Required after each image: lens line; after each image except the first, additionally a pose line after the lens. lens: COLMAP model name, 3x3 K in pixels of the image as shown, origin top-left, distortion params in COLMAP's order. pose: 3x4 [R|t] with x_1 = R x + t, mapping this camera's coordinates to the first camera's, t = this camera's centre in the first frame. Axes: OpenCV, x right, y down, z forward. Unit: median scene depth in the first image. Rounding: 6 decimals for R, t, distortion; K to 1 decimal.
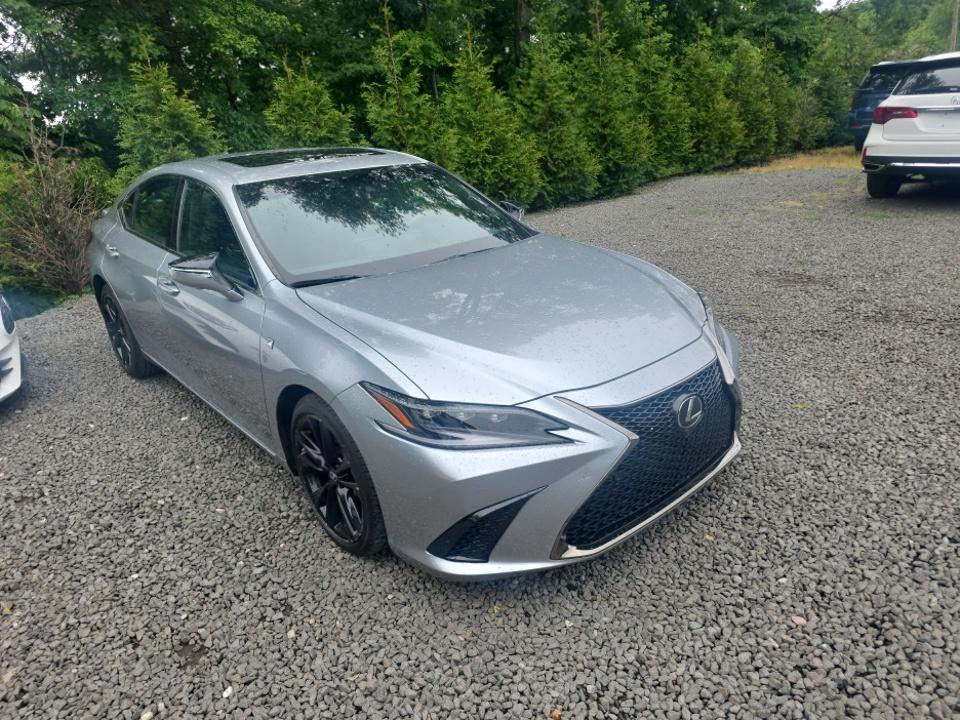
lens RADIAL K [[653.3, 0, 452.5], [0, 653.3, 371.4], [0, 0, 1]] dist [0.065880, -0.078705]
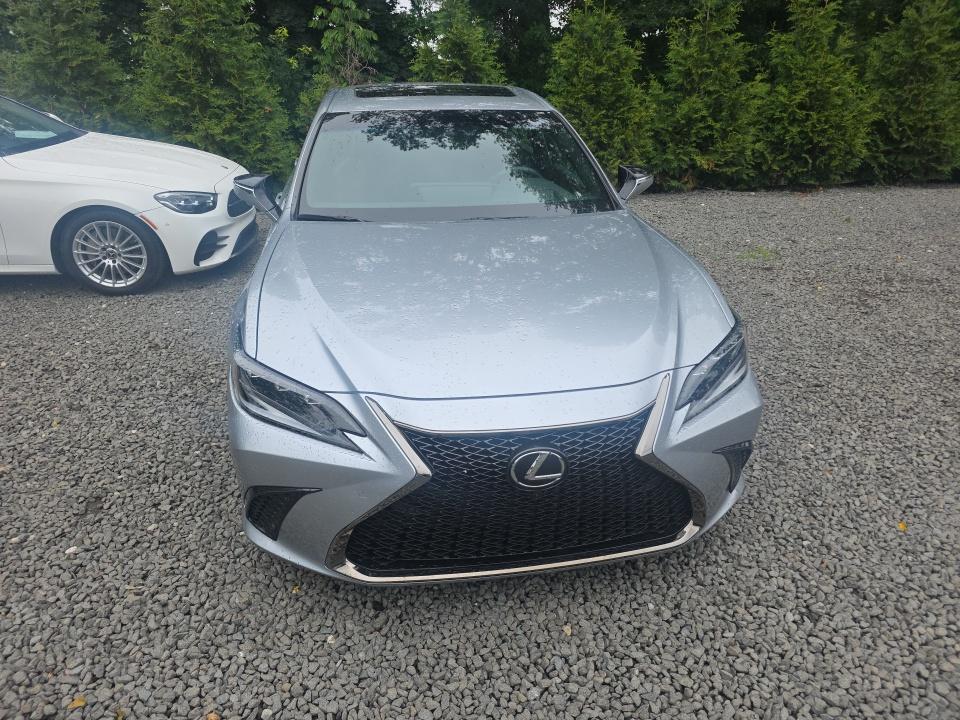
lens RADIAL K [[617.5, 0, 441.1], [0, 617.5, 360.1], [0, 0, 1]] dist [0.056372, -0.043102]
pose [[0.847534, 0.283531, -0.448660, 0.132760], [-0.241509, 0.958785, 0.149685, -0.034529], [0.472609, -0.018508, 0.881078, 0.073423]]
